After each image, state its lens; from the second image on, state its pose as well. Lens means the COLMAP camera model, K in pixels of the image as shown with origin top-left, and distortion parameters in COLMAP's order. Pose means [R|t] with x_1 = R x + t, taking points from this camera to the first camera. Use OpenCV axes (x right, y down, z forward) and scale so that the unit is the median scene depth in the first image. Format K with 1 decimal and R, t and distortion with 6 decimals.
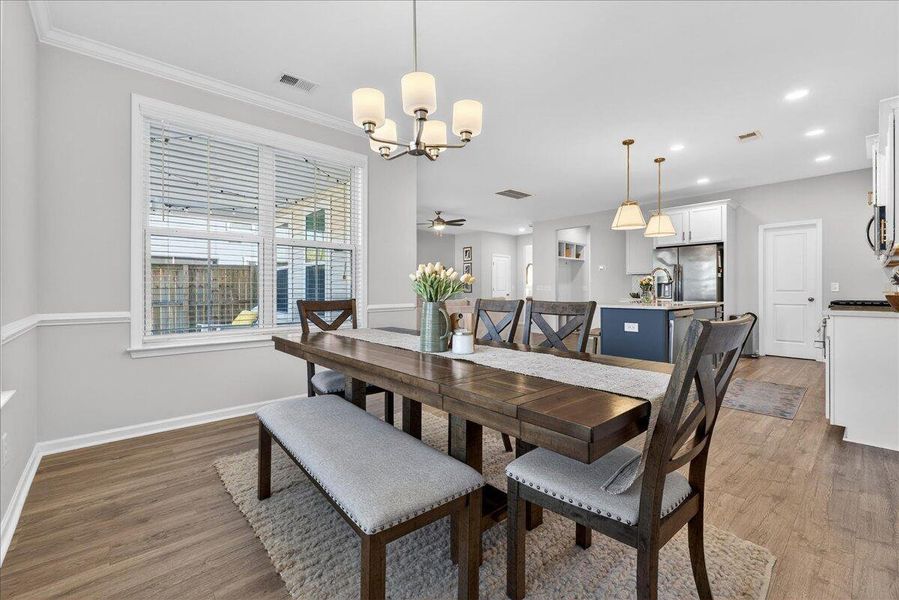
lens RADIAL K [[380.4, 0, 446.5], [0, 380.4, 295.0], [0, 0, 1]] dist [-0.000693, -0.000084]
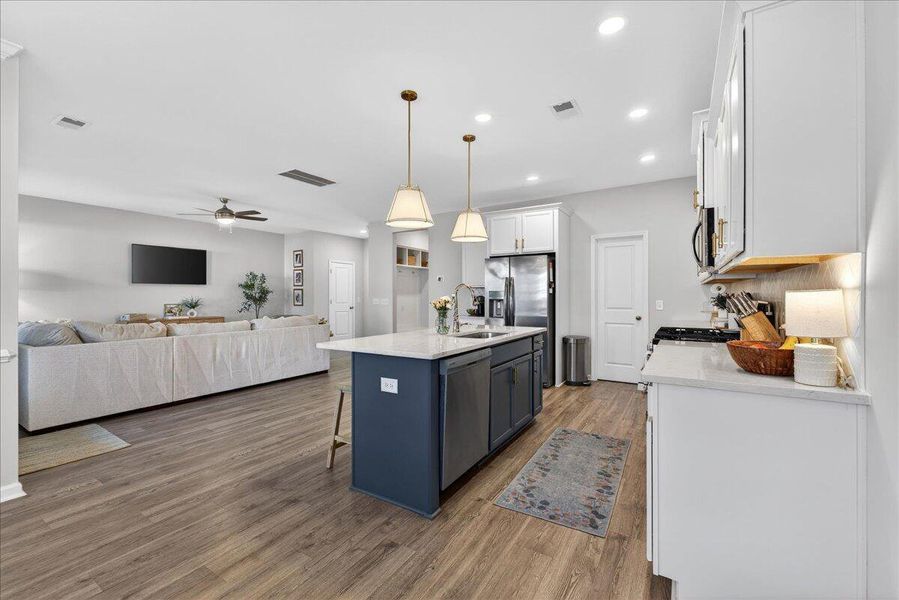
lens RADIAL K [[372.4, 0, 449.5], [0, 372.4, 300.0], [0, 0, 1]] dist [-0.000834, -0.000134]
pose [[0.960272, -0.002827, 0.279051, 0.257073], [0.003037, 0.999995, -0.000319, -0.031266], [-0.279048, 0.001154, 0.960276, 0.251566]]
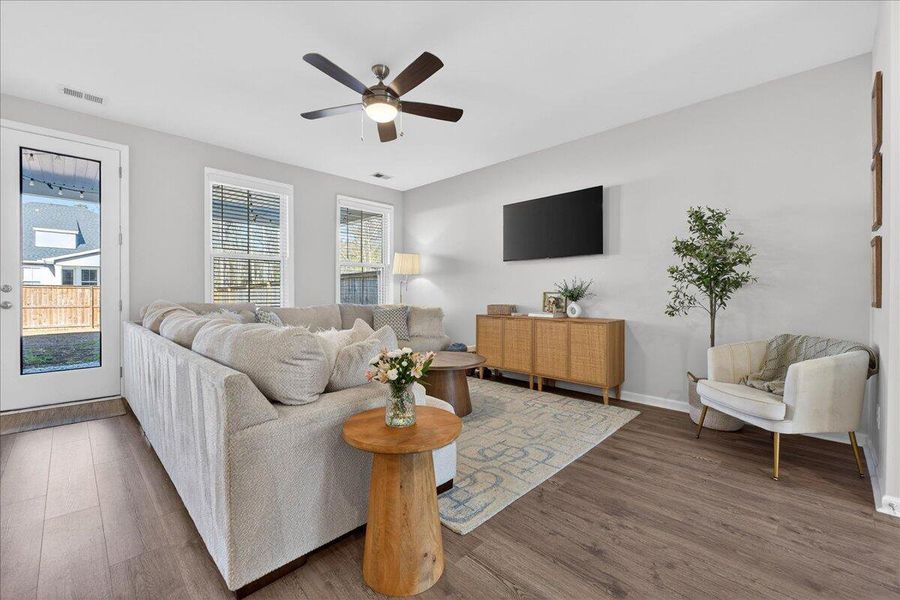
lens RADIAL K [[380.8, 0, 447.0], [0, 380.8, 295.0], [0, 0, 1]] dist [-0.000693, -0.000084]
pose [[0.056844, 0.004093, -0.998375, 0.443623], [-0.009129, 0.999952, 0.003580, -0.017353], [0.998341, 0.008911, 0.056879, 1.345218]]
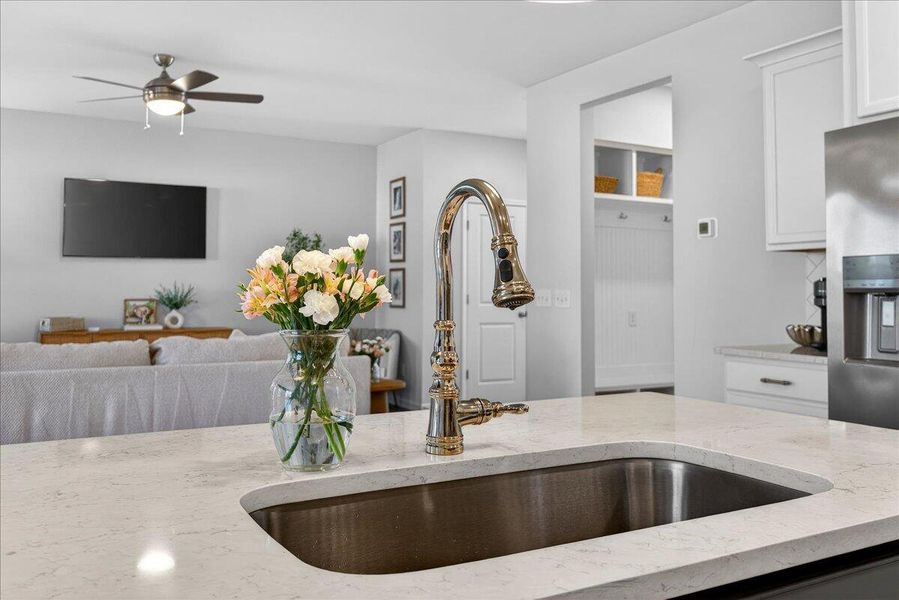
lens RADIAL K [[761.5, 0, 449.5], [0, 761.5, 300.0], [0, 0, 1]] dist [0.002156, 0.001896]
pose [[0.973466, 0.007967, -0.228692, 0.472142], [-0.007790, 0.999968, 0.001676, -0.026253], [0.228698, 0.000150, 0.973497, 0.577376]]
